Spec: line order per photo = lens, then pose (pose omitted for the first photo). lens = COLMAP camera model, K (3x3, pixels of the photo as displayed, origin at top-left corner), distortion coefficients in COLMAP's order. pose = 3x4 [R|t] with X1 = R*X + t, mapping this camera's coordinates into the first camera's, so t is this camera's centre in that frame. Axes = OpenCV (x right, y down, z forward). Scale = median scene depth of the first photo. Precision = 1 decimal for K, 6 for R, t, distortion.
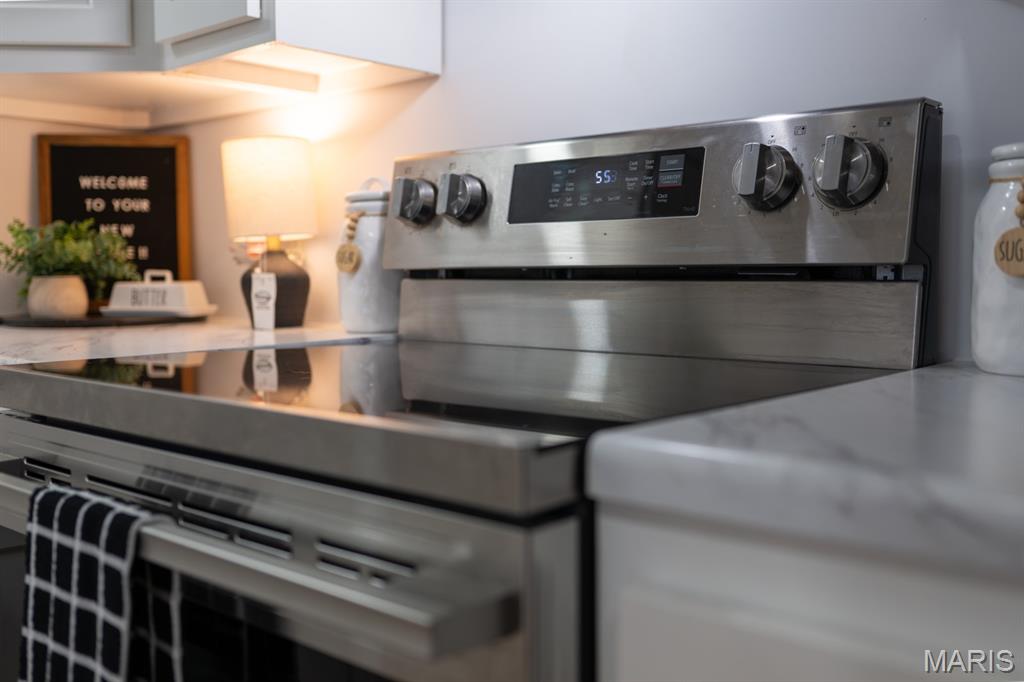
lens RADIAL K [[1018.7, 0, 524.2], [0, 1018.7, 339.1], [0, 0, 1]] dist [-0.002763, 0.002798]
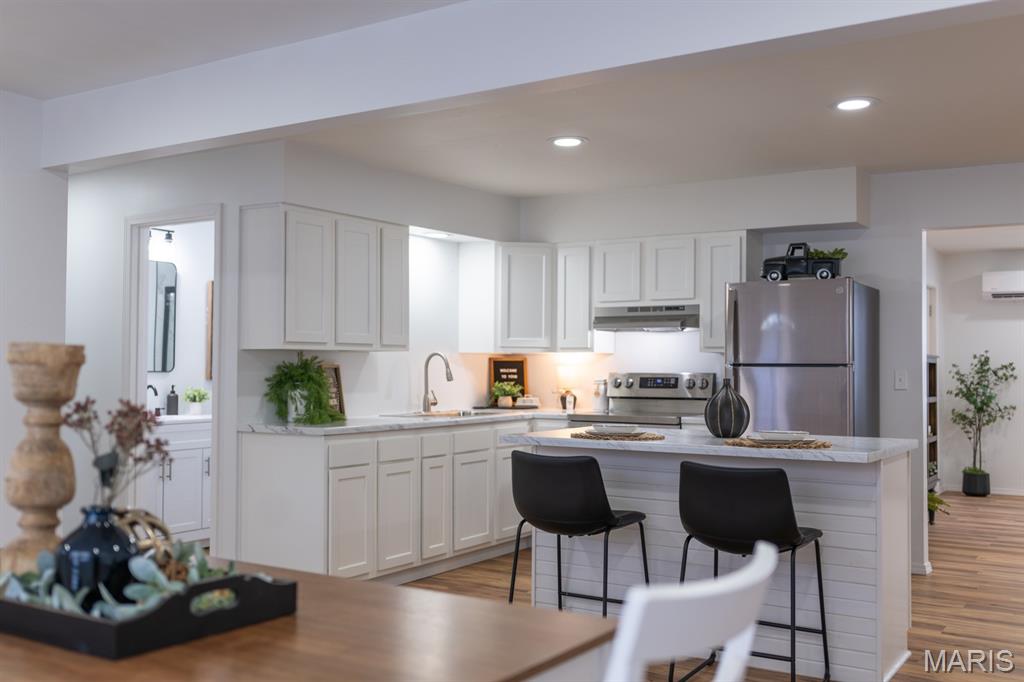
lens RADIAL K [[1012.3, 0, 507.1], [0, 1012.3, 341.5], [0, 0, 1]] dist [0.002428, 0.004610]
pose [[0.990258, 0.012478, 0.138683, -0.995854], [0.000930, 0.995362, -0.096199, 0.103770], [-0.139240, 0.095391, 0.985654, -2.860073]]
